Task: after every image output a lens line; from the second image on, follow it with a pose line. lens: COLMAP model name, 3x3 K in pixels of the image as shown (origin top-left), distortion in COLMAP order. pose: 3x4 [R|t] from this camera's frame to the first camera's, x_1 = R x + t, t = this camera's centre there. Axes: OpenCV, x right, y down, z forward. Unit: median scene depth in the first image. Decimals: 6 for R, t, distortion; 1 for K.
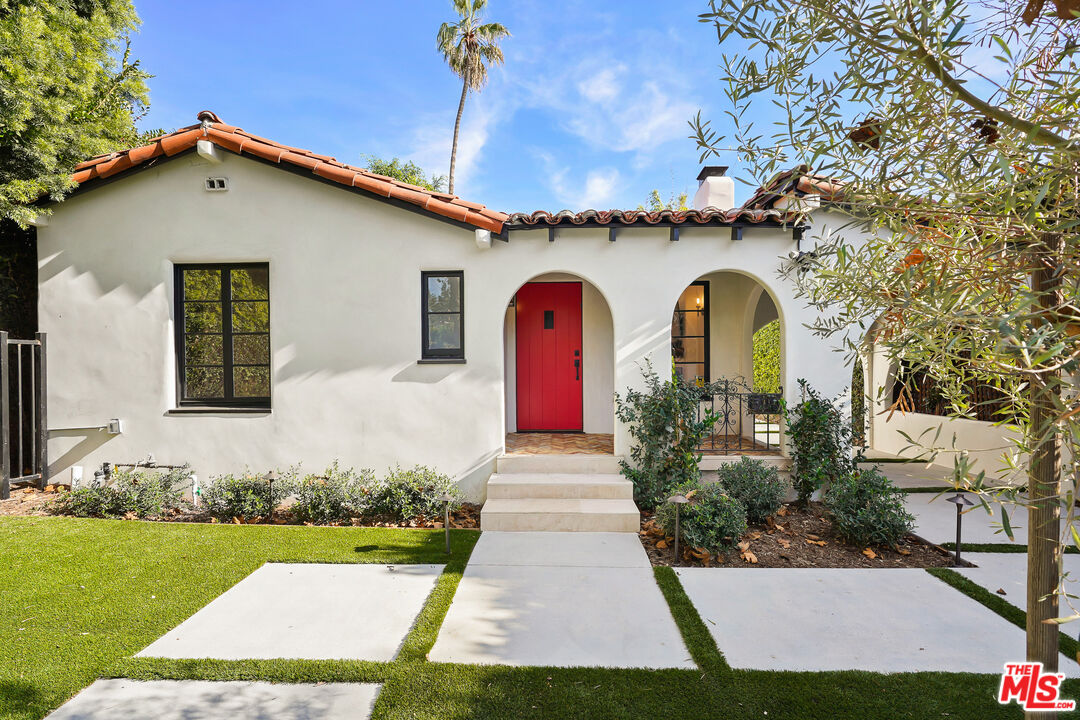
lens RADIAL K [[490.8, 0, 555.6], [0, 490.8, 372.2], [0, 0, 1]] dist [-0.008840, 0.002652]
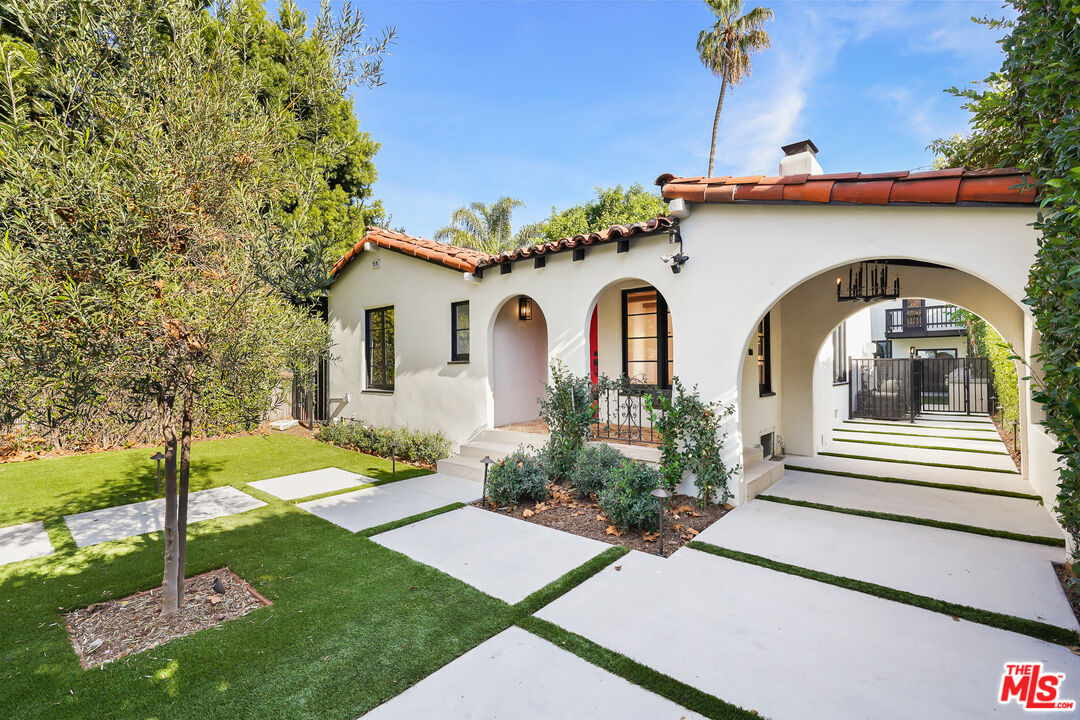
lens RADIAL K [[490.8, 0, 538.5], [0, 490.8, 357.7], [0, 0, 1]] dist [-0.008840, 0.002652]
pose [[0.768862, -0.015497, -0.639227, 0.902762], [-0.001695, 0.999653, -0.026274, 0.002429], [0.639413, 0.021284, 0.768569, 0.013493]]
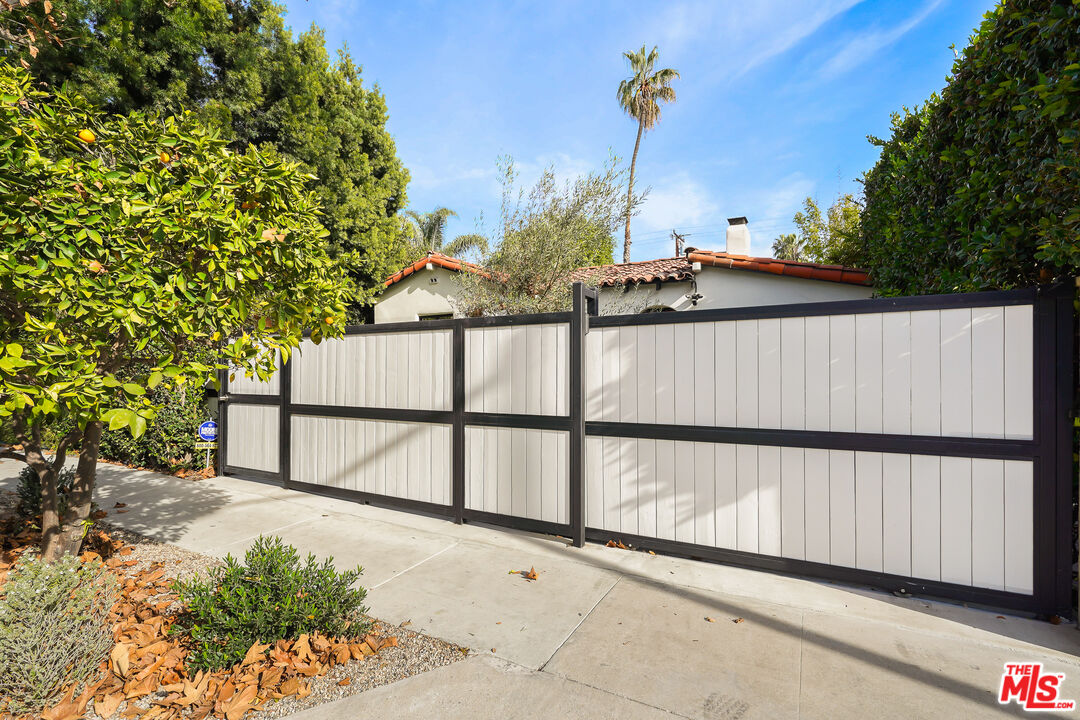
lens RADIAL K [[490.8, 0, 545.9], [0, 490.8, 364.3], [0, 0, 1]] dist [-0.008840, 0.002652]
pose [[0.894268, -0.004974, -0.447503, 0.786268], [-0.006675, 0.999679, -0.024450, 0.054656], [0.447481, 0.024852, 0.893948, -0.789369]]
